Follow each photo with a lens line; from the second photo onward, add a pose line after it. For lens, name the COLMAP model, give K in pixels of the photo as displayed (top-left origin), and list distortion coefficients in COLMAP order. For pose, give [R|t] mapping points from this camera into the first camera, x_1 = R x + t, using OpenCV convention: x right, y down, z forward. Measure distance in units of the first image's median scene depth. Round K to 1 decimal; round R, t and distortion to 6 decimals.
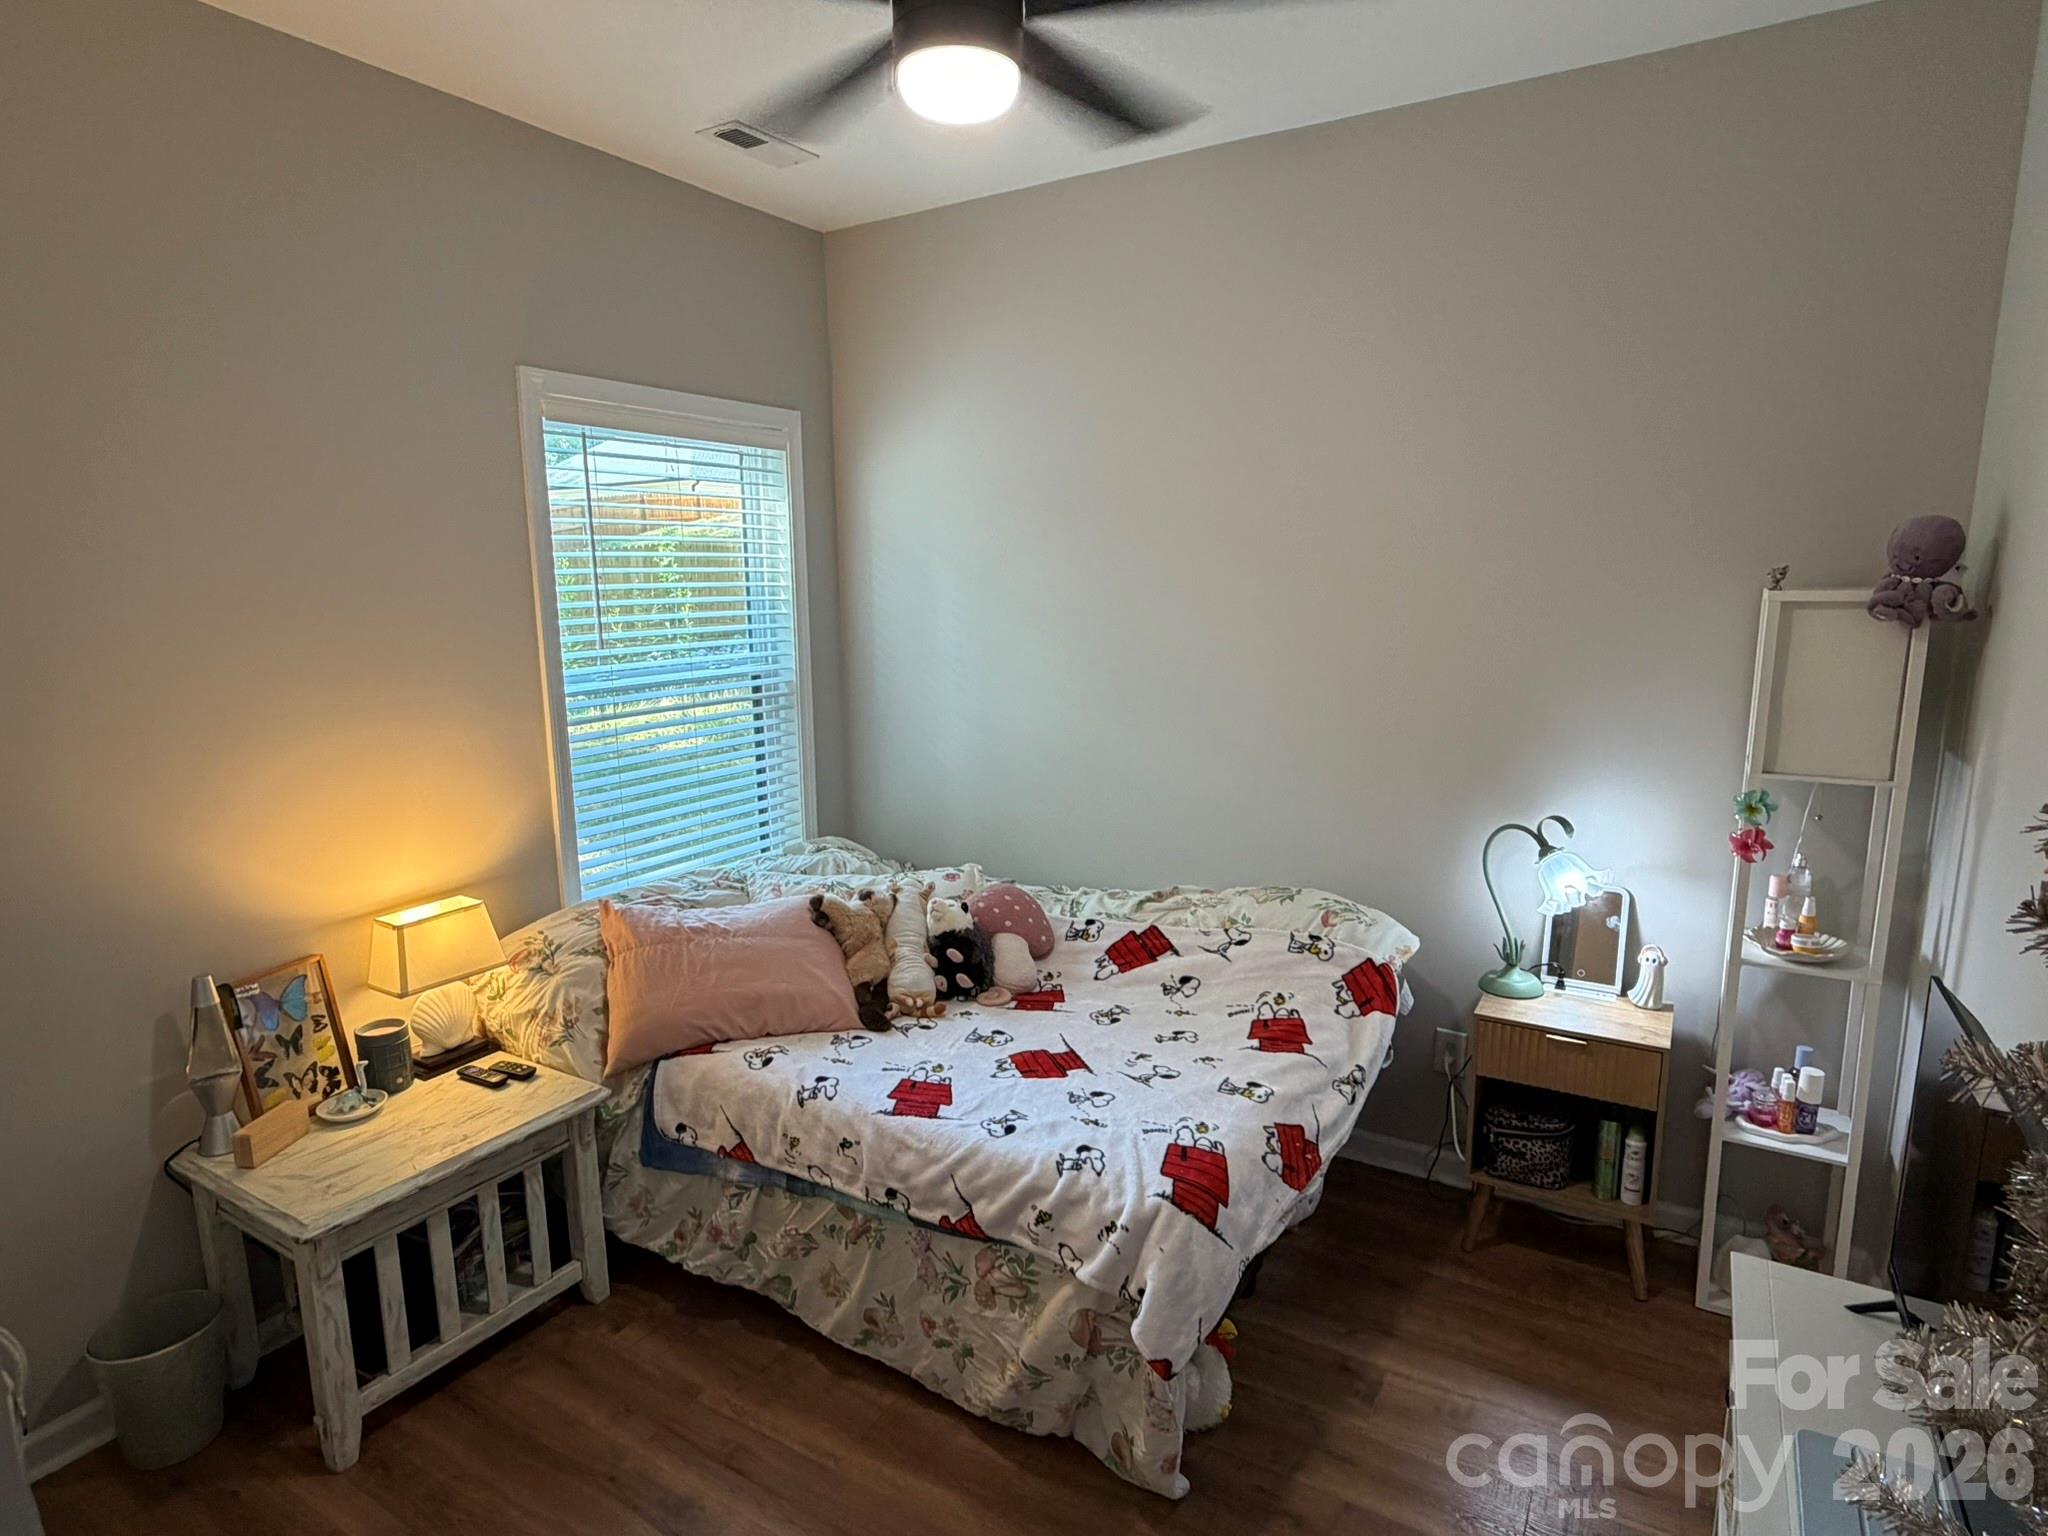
lens RADIAL K [[1125.4, 0, 1024.0], [0, 1125.4, 768.0], [0, 0, 1]] dist [0.000661, 0.000589]
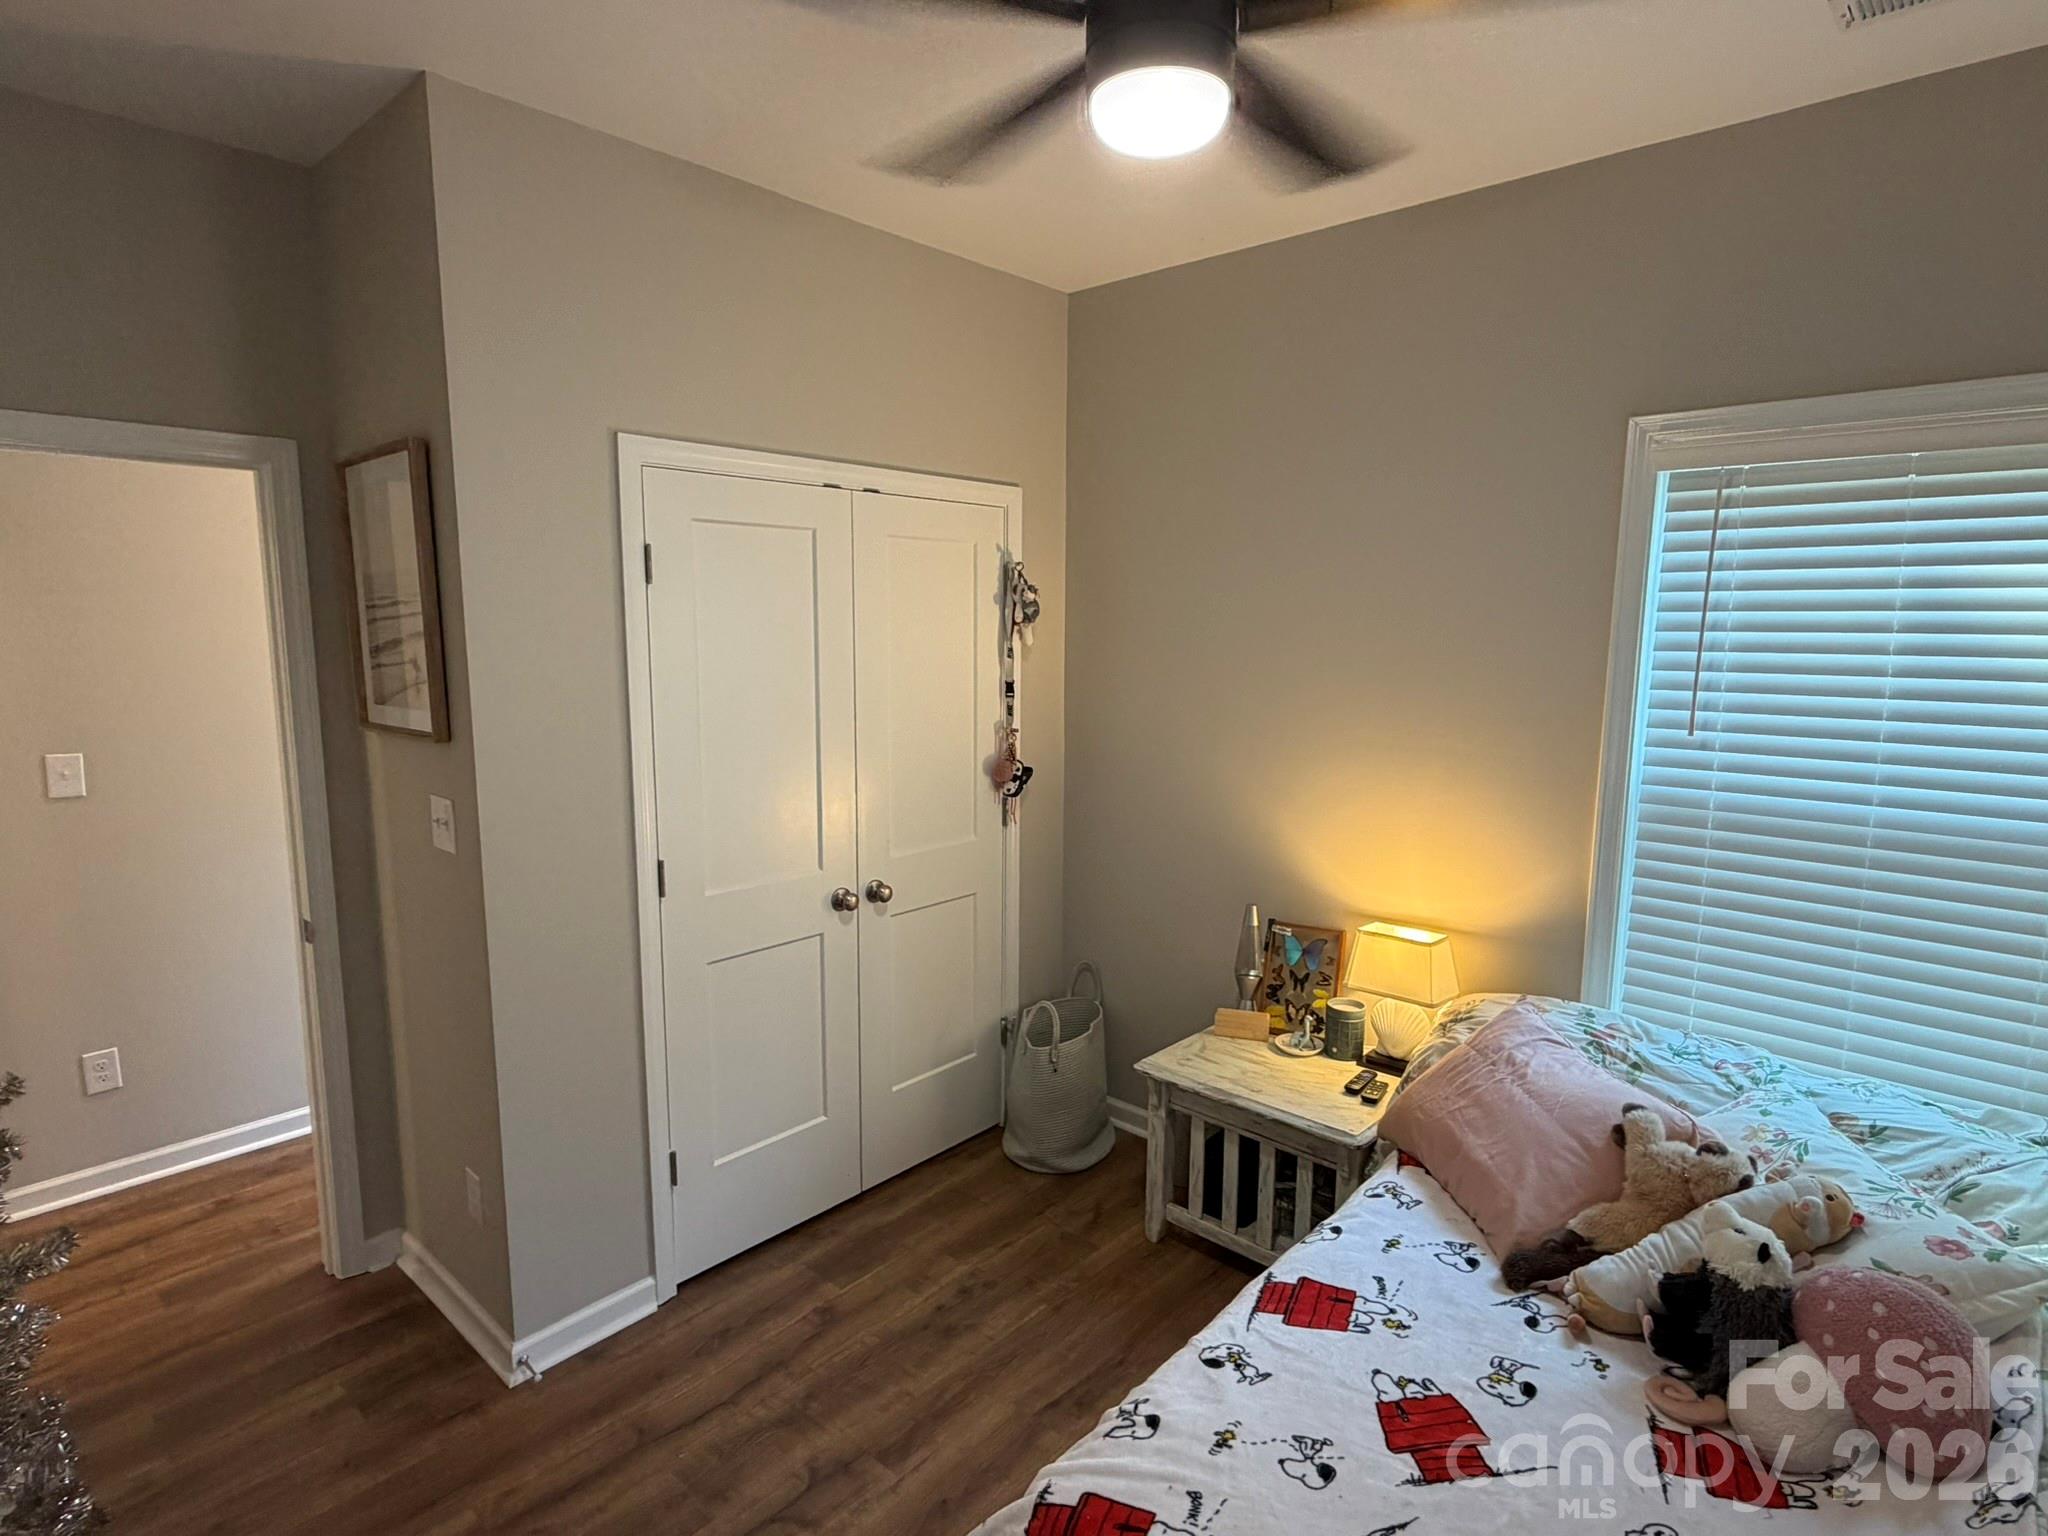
lens RADIAL K [[1088.4, 0, 1024.0], [0, 1088.4, 768.0], [0, 0, 1]] dist [-0.000366, -0.000492]
pose [[-0.187535, 0.149438, -0.970824, 0.629728], [-0.178546, 0.966708, 0.183295, -0.179395], [0.965894, 0.207711, -0.154610, 0.830181]]
